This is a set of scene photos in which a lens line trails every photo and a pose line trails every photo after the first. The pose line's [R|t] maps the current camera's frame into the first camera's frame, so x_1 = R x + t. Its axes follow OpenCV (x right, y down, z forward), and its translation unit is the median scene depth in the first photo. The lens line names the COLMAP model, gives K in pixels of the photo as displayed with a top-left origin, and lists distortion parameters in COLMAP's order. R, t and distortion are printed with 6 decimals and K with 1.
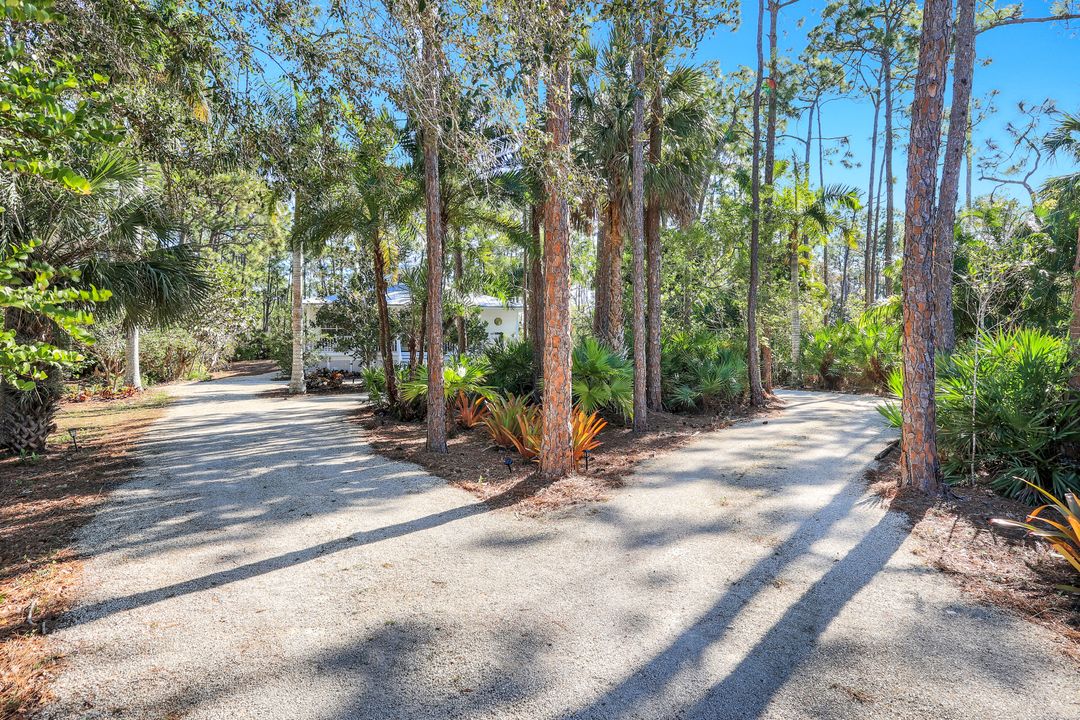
lens RADIAL K [[647.0, 0, 540.0], [0, 647.0, 360.0], [0, 0, 1]] dist [0.001366, 0.000376]
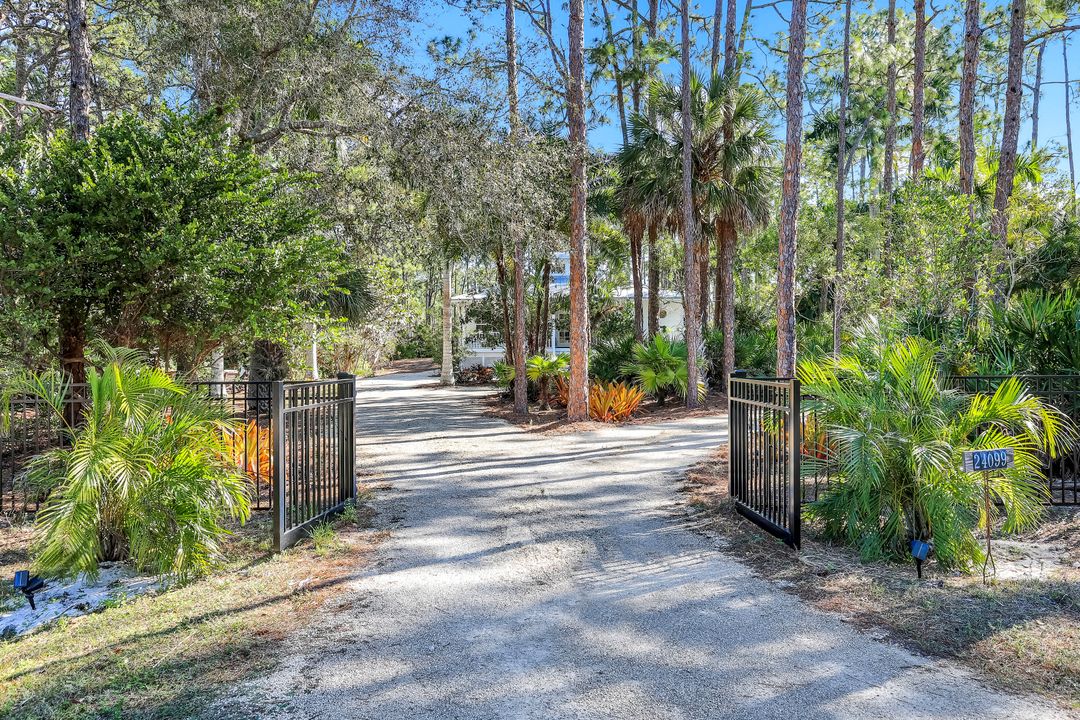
lens RADIAL K [[870.5, 0, 540.0], [0, 870.5, 360.0], [0, 0, 1]] dist [0.002335, 0.001264]
pose [[0.961452, -0.002402, -0.274962, 0.122691], [0.002116, 0.999997, -0.001338, 0.007734], [0.274964, 0.000705, 0.961454, -0.250981]]
